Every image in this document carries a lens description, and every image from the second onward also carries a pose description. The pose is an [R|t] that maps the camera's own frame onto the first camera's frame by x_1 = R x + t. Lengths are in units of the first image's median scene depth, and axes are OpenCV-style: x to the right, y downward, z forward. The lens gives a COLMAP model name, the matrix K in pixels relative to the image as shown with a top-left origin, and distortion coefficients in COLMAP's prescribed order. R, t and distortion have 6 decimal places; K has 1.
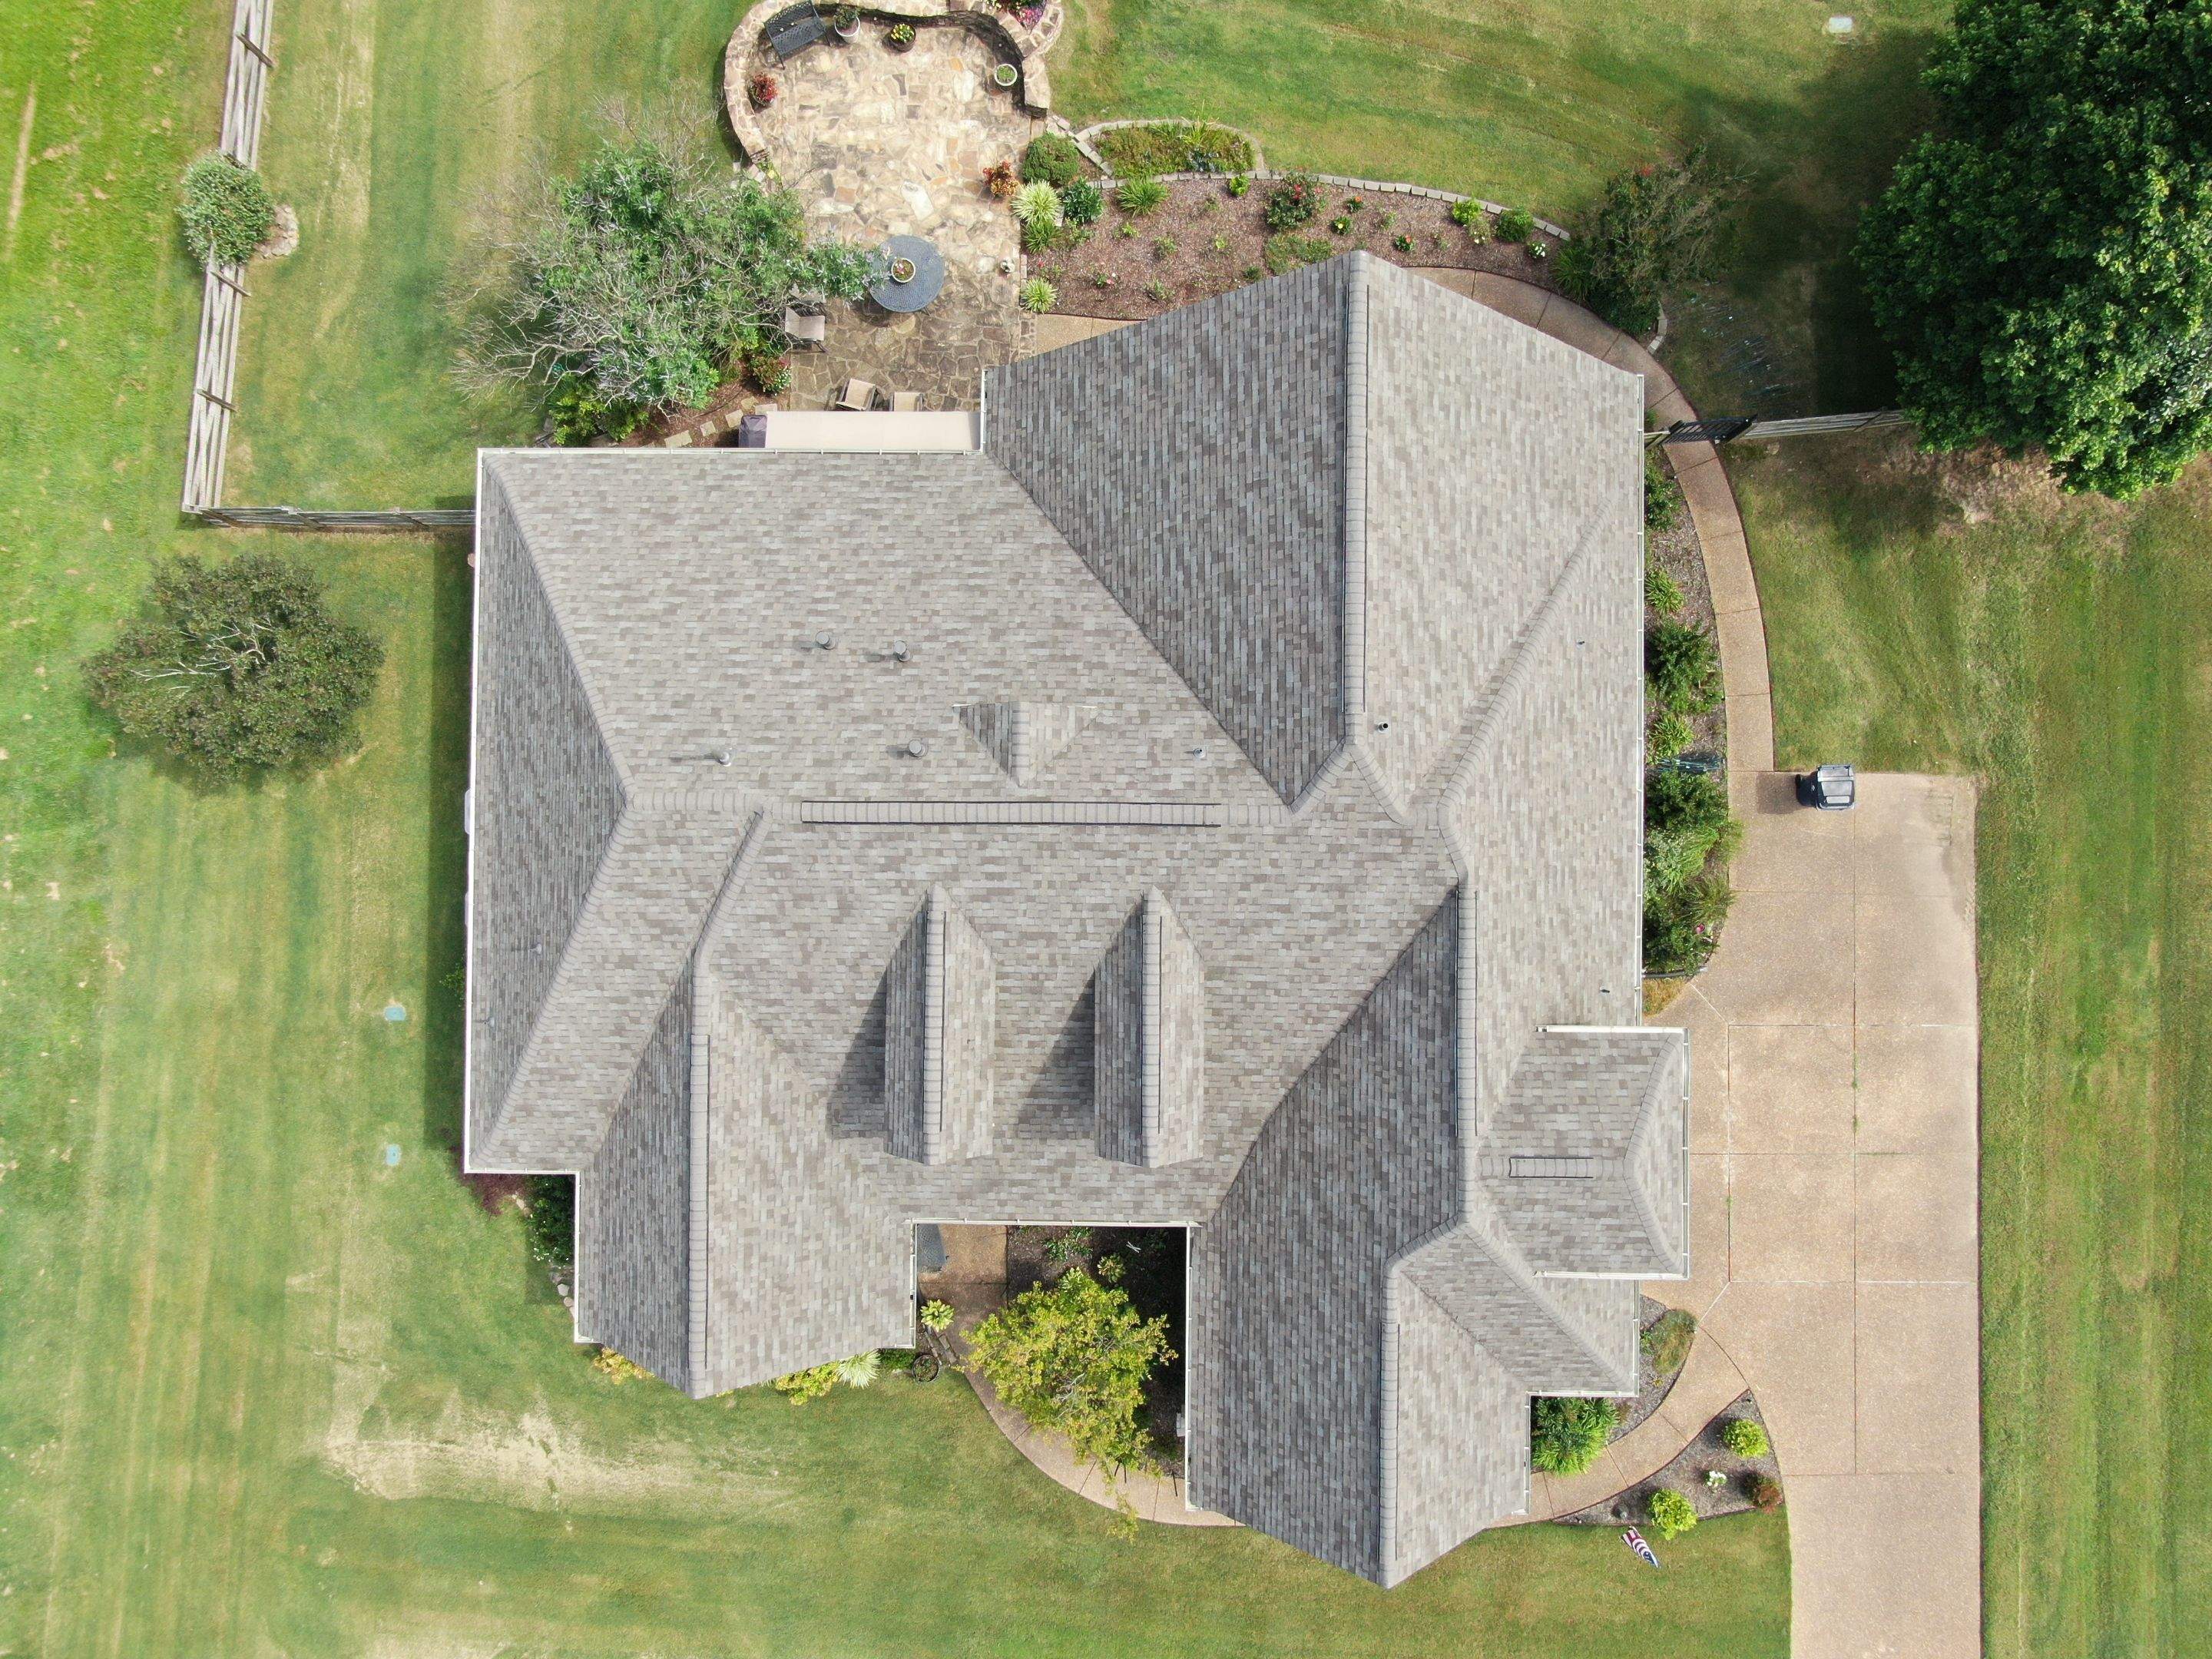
lens RADIAL K [[1571.3, 0, 1102.8], [0, 1571.3, 828.3], [0, 0, 1]] dist [-0.013863, 0.003627]
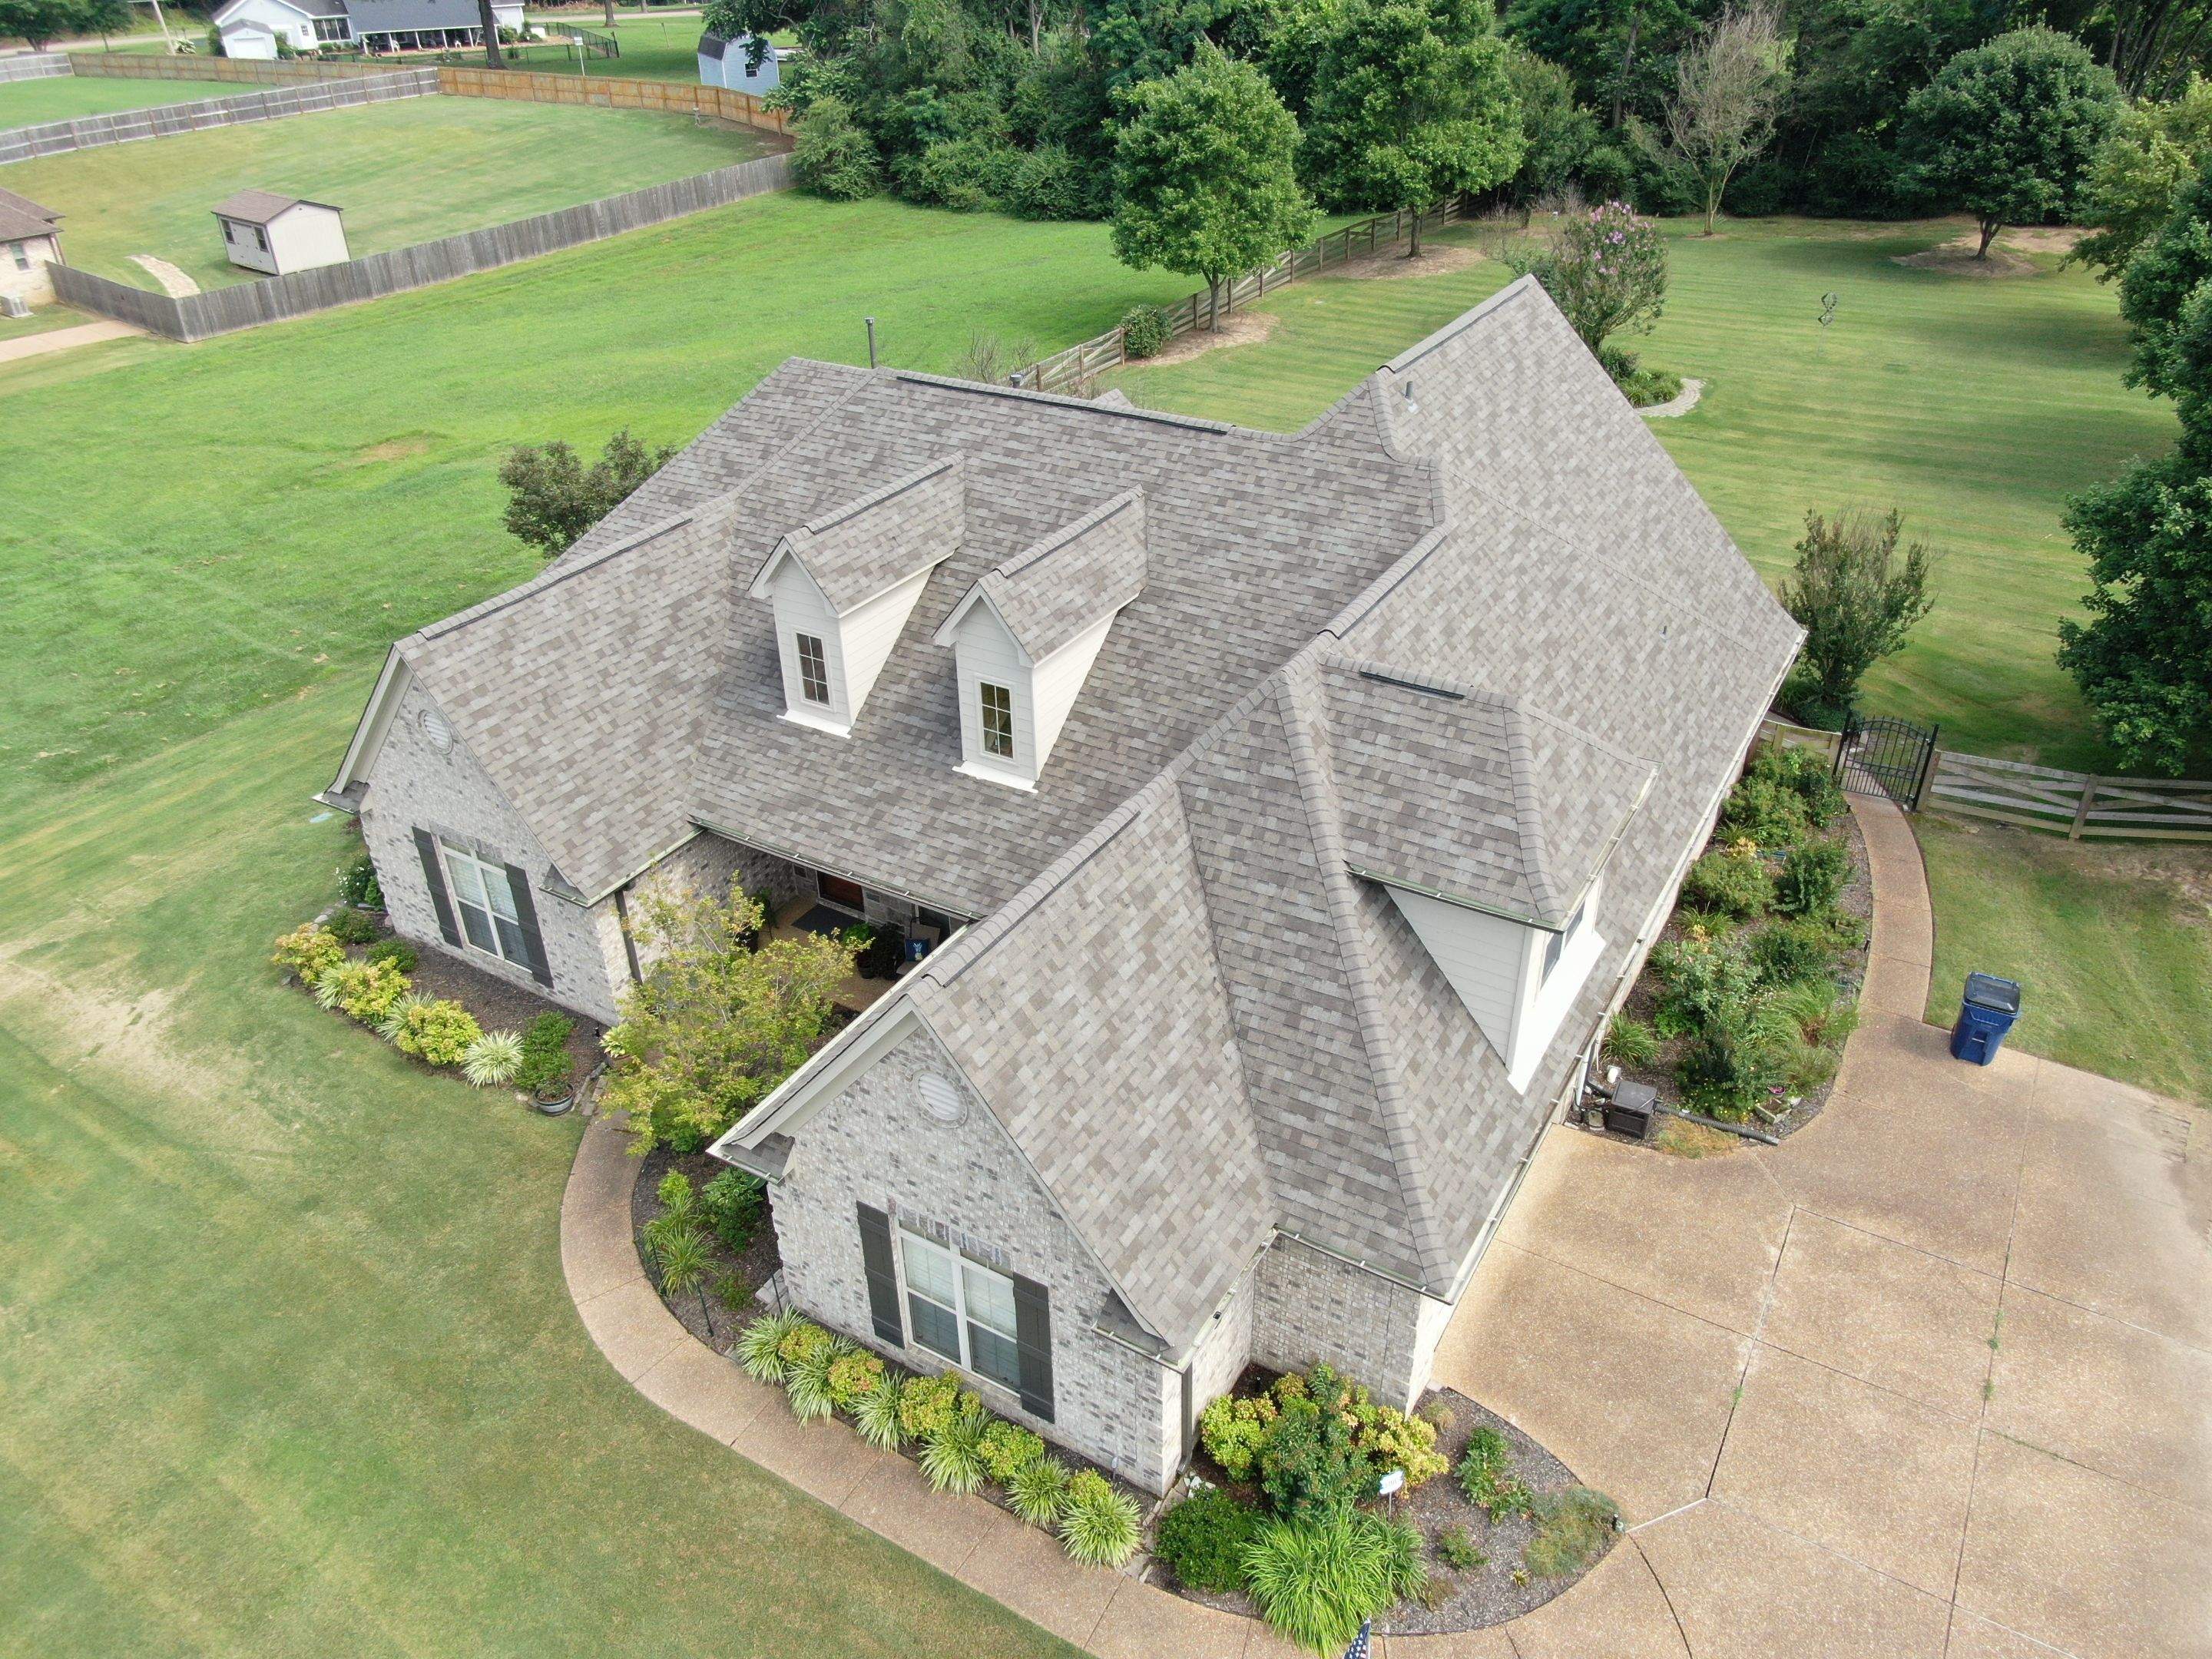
lens RADIAL K [[1571.3, 0, 1105.8], [0, 1571.3, 826.9], [0, 0, 1]] dist [-0.013863, 0.003627]
pose [[0.863160, 0.268833, -0.427414, 0.487007], [-0.504661, 0.486959, -0.712873, 0.844914], [0.016489, 0.831023, 0.555993, 0.614903]]
